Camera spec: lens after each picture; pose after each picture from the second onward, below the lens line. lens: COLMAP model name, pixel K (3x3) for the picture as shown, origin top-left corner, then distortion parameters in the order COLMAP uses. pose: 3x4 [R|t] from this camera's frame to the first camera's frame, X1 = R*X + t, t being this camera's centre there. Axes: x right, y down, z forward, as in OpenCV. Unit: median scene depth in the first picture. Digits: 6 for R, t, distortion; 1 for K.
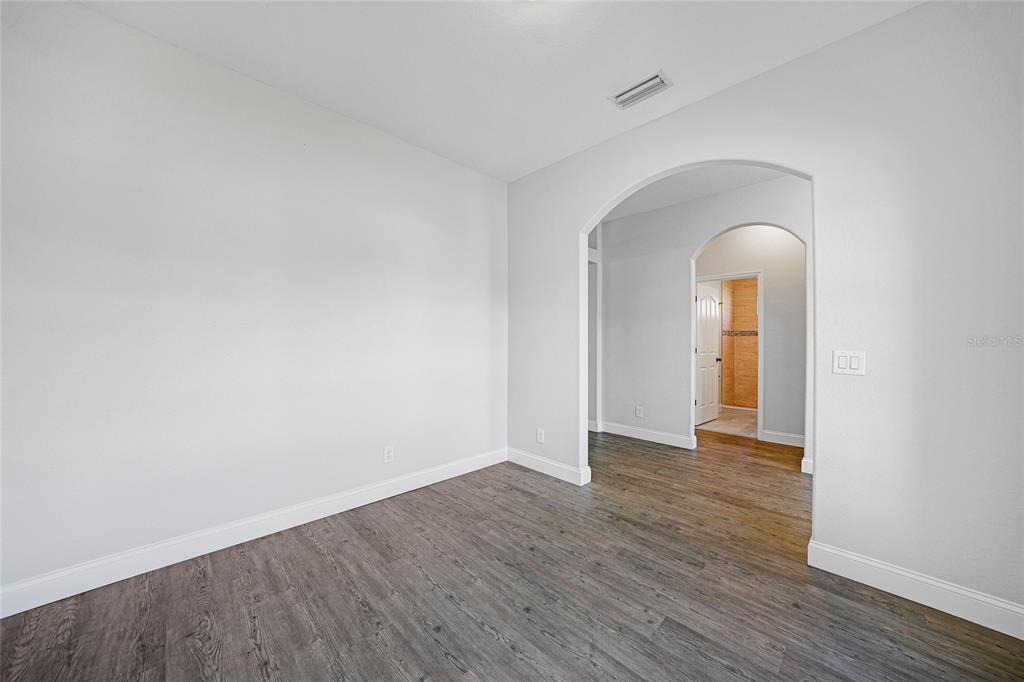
lens RADIAL K [[361.3, 0, 511.9], [0, 361.3, 335.1], [0, 0, 1]] dist [-0.031088, 0.007543]
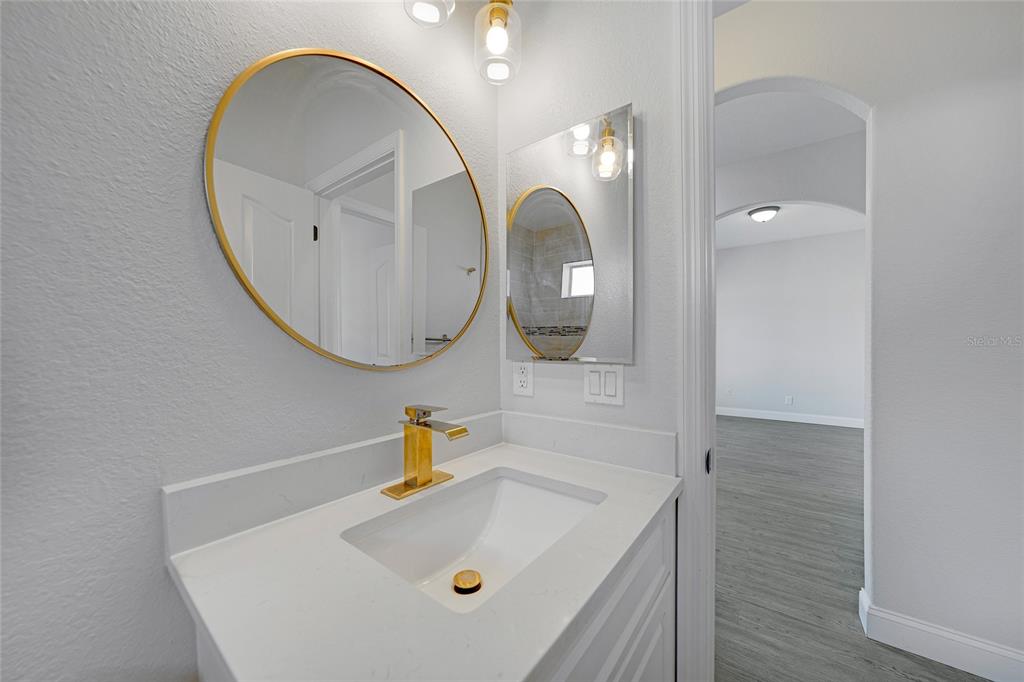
lens RADIAL K [[361.3, 0, 511.9], [0, 361.3, 335.1], [0, 0, 1]] dist [-0.031088, 0.007543]
pose [[-0.989632, -0.005200, -0.143530, 1.553238], [0.001338, 0.998967, -0.045416, 0.051014], [0.143618, -0.045137, -0.988603, 2.221101]]
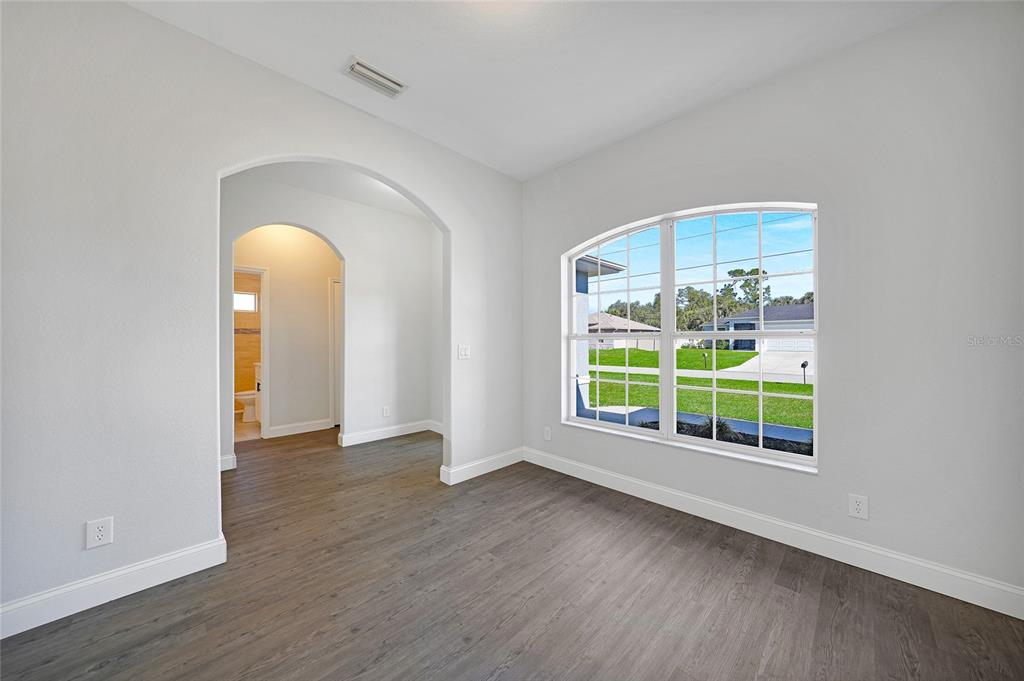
lens RADIAL K [[361.3, 0, 511.9], [0, 361.3, 334.6], [0, 0, 1]] dist [-0.031088, 0.007543]
pose [[-0.015635, 0.006420, 0.999857, -0.571911], [-0.012952, 0.999894, -0.006623, 0.004090], [-0.999794, -0.013053, -0.015550, 0.607571]]
